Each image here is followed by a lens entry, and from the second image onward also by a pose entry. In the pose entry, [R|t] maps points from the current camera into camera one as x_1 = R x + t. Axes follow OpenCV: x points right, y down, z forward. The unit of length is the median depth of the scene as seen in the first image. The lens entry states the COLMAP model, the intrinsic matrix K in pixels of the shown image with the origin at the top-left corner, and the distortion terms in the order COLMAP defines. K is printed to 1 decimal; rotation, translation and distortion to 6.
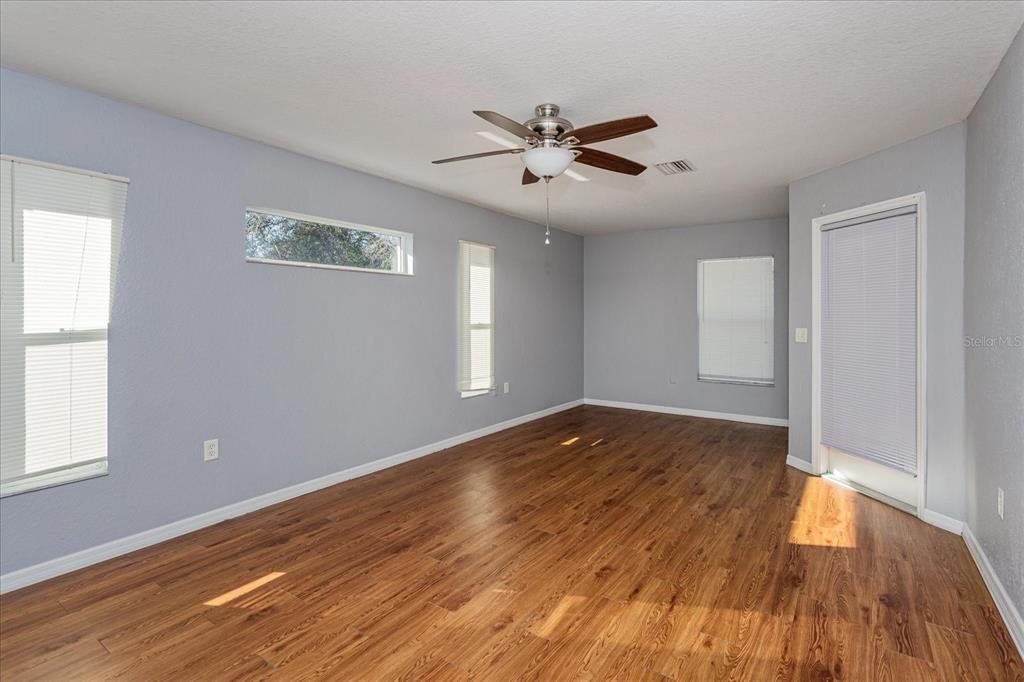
lens RADIAL K [[498.7, 0, 513.4], [0, 498.7, 320.5], [0, 0, 1]] dist [0.001872, 0.000449]
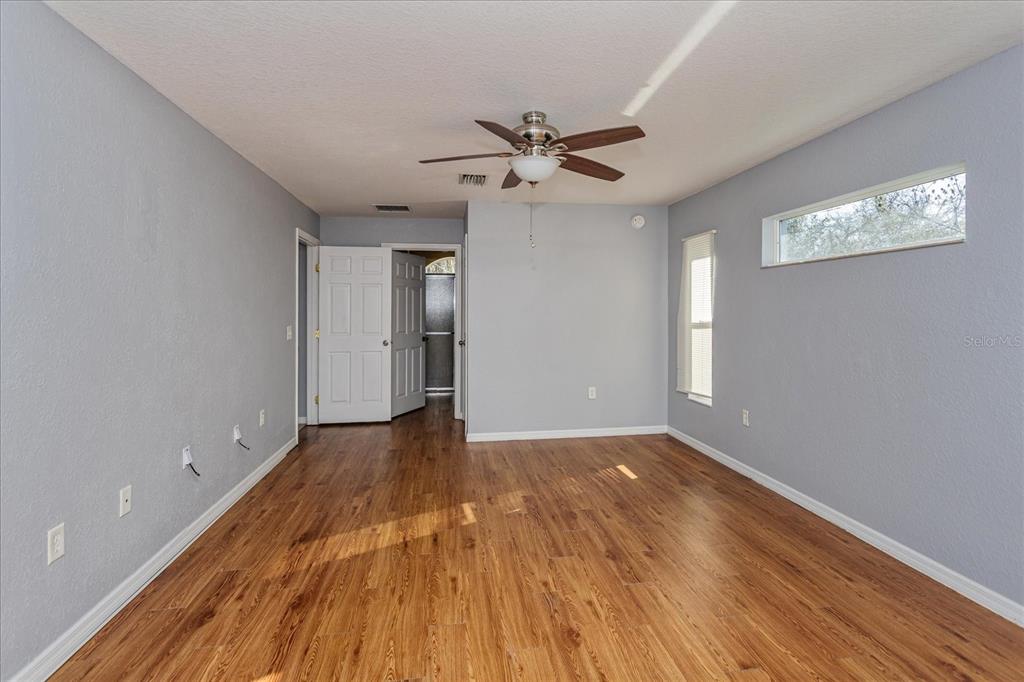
lens RADIAL K [[498.7, 0, 513.4], [0, 498.7, 320.5], [0, 0, 1]] dist [0.001872, 0.000449]
pose [[-0.735589, 0.013431, -0.677294, 0.872083], [-0.005654, 0.999647, 0.025965, -0.026708], [0.677404, 0.022929, -0.735254, 1.898254]]
